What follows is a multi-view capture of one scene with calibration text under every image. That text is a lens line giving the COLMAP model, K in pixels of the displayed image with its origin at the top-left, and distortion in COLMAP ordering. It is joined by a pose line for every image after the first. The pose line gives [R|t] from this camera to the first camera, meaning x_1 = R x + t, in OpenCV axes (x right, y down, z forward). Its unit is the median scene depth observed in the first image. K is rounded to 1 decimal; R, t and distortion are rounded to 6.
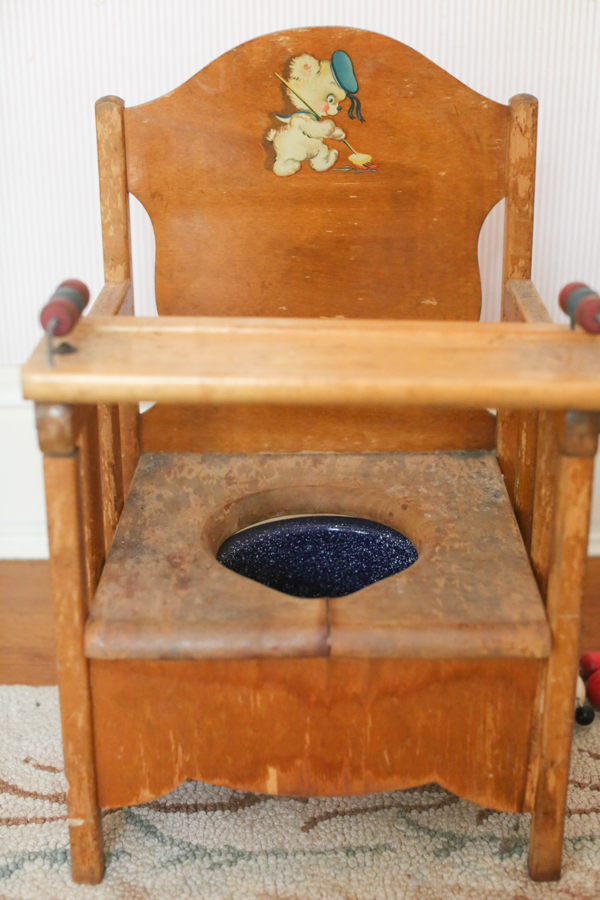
lens RADIAL K [[1415.5, 0, 300.0], [0, 1415.5, 450.0], [0, 0, 1]] dist [-0.163663, 0.064502]
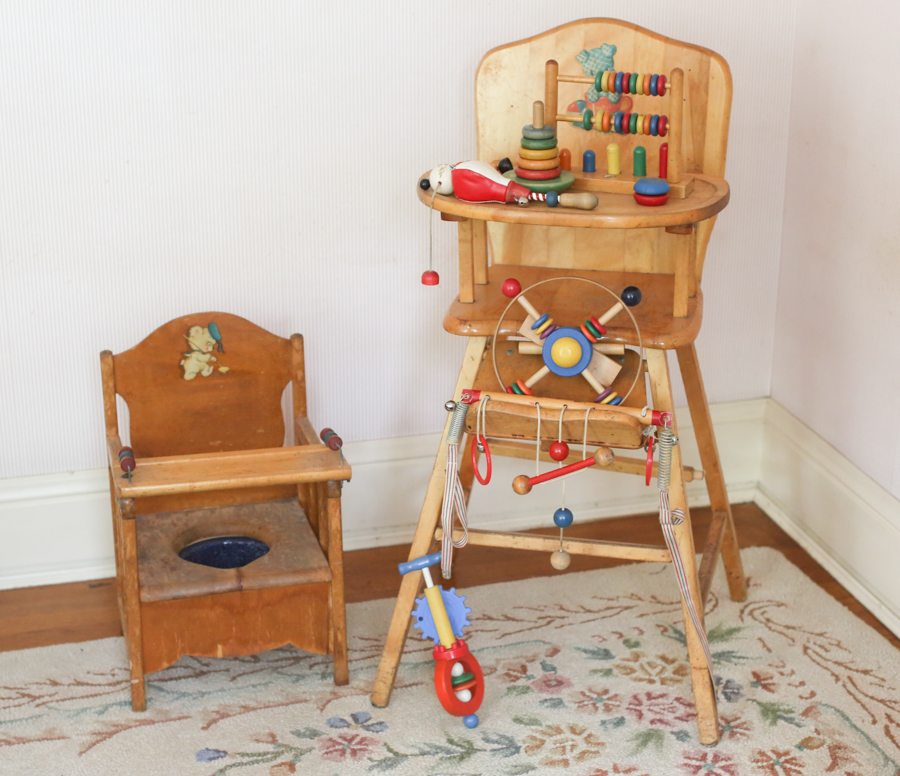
lens RADIAL K [[1353.7, 0, 450.0], [0, 1353.7, 388.0], [0, 0, 1]] dist [-0.179664, -0.015561]
pose [[0.960009, -0.084947, 0.266769, -0.184717], [0.105185, 0.992487, -0.062489, -0.013702], [-0.259457, 0.088051, 0.961732, -1.115949]]
